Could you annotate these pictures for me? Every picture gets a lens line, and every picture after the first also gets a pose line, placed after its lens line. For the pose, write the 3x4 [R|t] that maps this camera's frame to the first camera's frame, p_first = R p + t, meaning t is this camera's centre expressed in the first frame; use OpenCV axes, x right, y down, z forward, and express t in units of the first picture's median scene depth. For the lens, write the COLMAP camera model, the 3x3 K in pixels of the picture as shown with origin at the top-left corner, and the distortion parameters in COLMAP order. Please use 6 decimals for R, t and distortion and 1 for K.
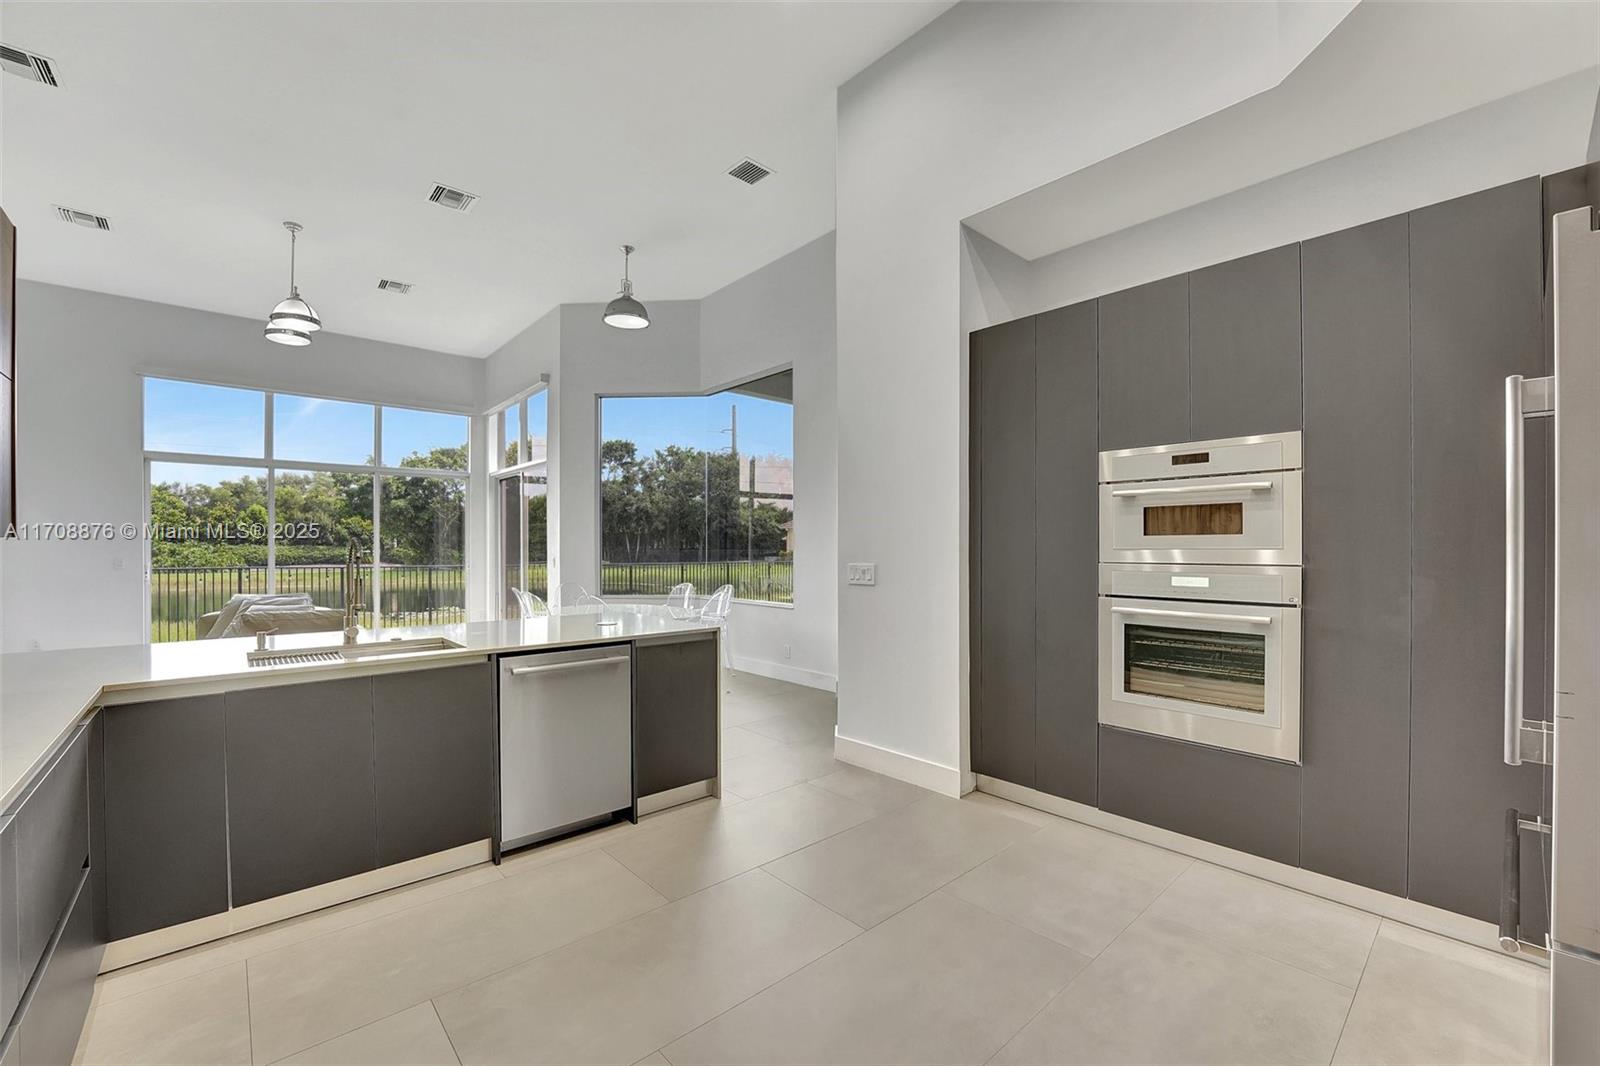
lens RADIAL K [[665.0, 0, 801.3], [0, 665.0, 541.9], [0, 0, 1]] dist [-0.000955, -0.009996]
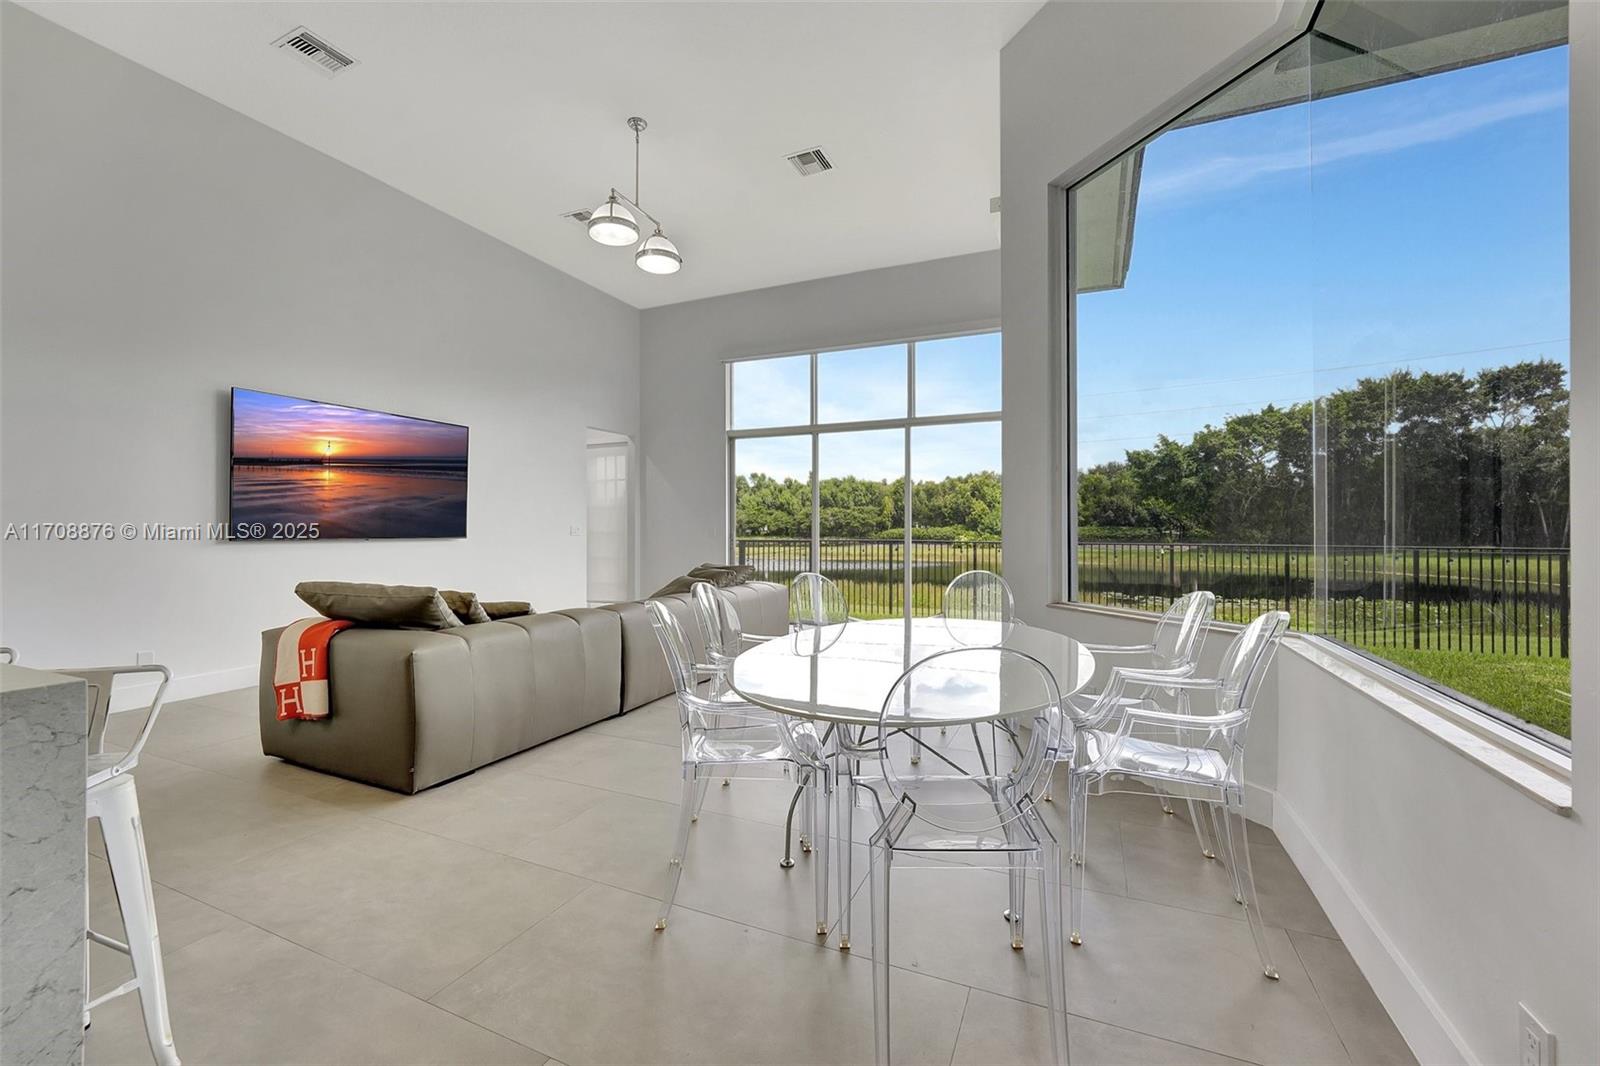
lens RADIAL K [[651.7, 0, 800.6], [0, 651.7, 526.5], [0, 0, 1]] dist [-0.001378, -0.000246]
pose [[0.421588, -0.005040, -0.906773, 0.006850], [0.008090, 0.999966, -0.001797, 0.003913], [0.906751, -0.006579, 0.421615, 0.095820]]
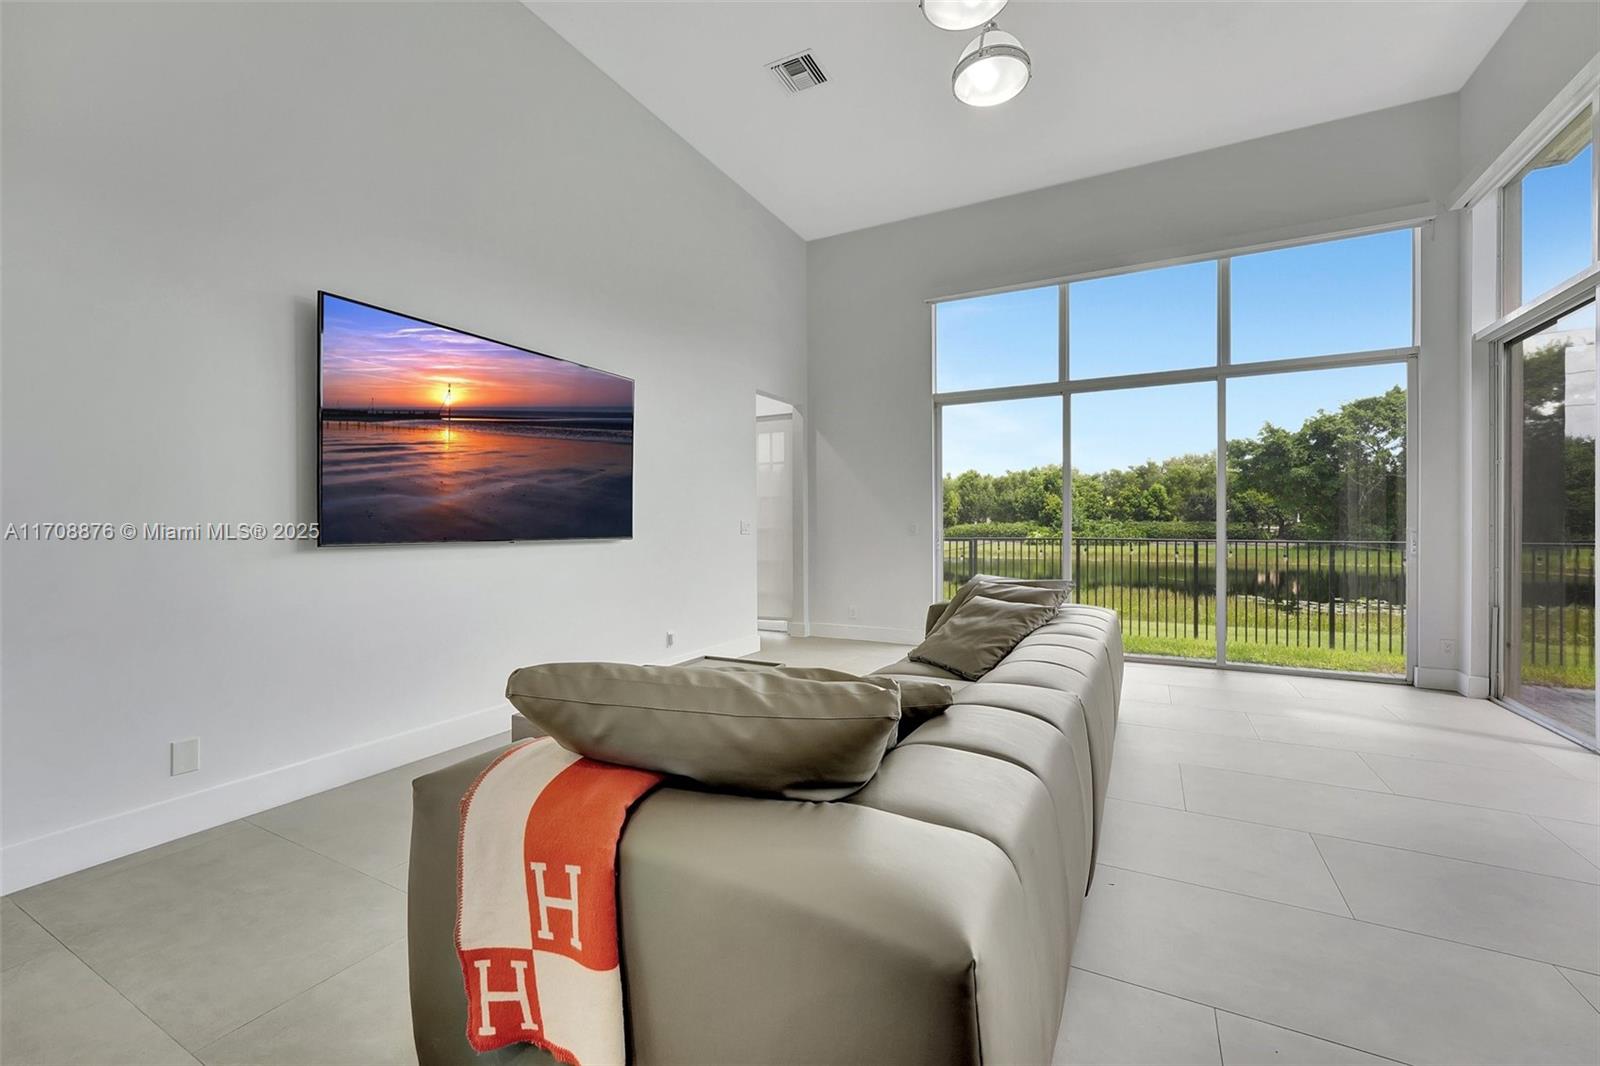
lens RADIAL K [[654.2, 0, 800.0], [0, 654.2, 533.0], [0, 0, 1]] dist [-0.001995, -0.000444]
pose [[0.359083, 0.008245, -0.933269, -0.042562], [0.011116, 0.999852, 0.013110, 0.003688], [0.933239, -0.015082, 0.358939, 0.080276]]
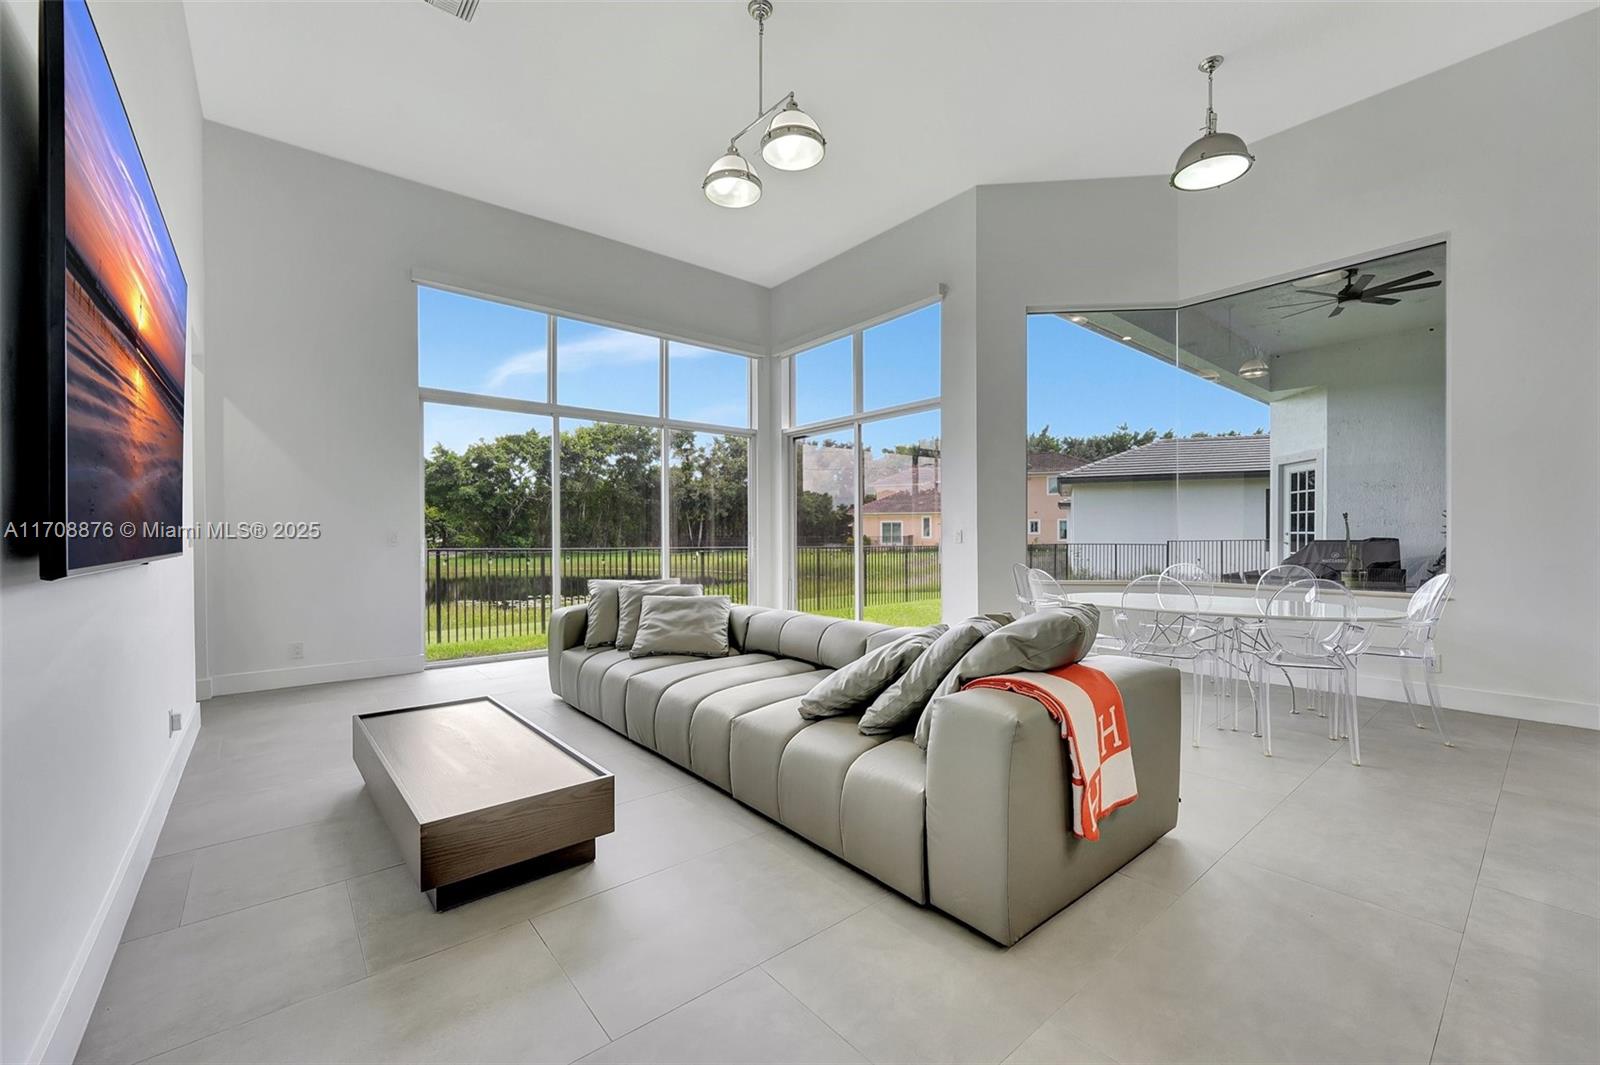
lens RADIAL K [[646.9, 0, 804.5], [0, 646.9, 539.4], [0, 0, 1]] dist [-0.001412, -0.000100]
pose [[0.999799, -0.002529, -0.019871, -0.081963], [0.002802, 0.999901, 0.013763, 0.003622], [0.019835, -0.013816, 0.999708, 0.041552]]
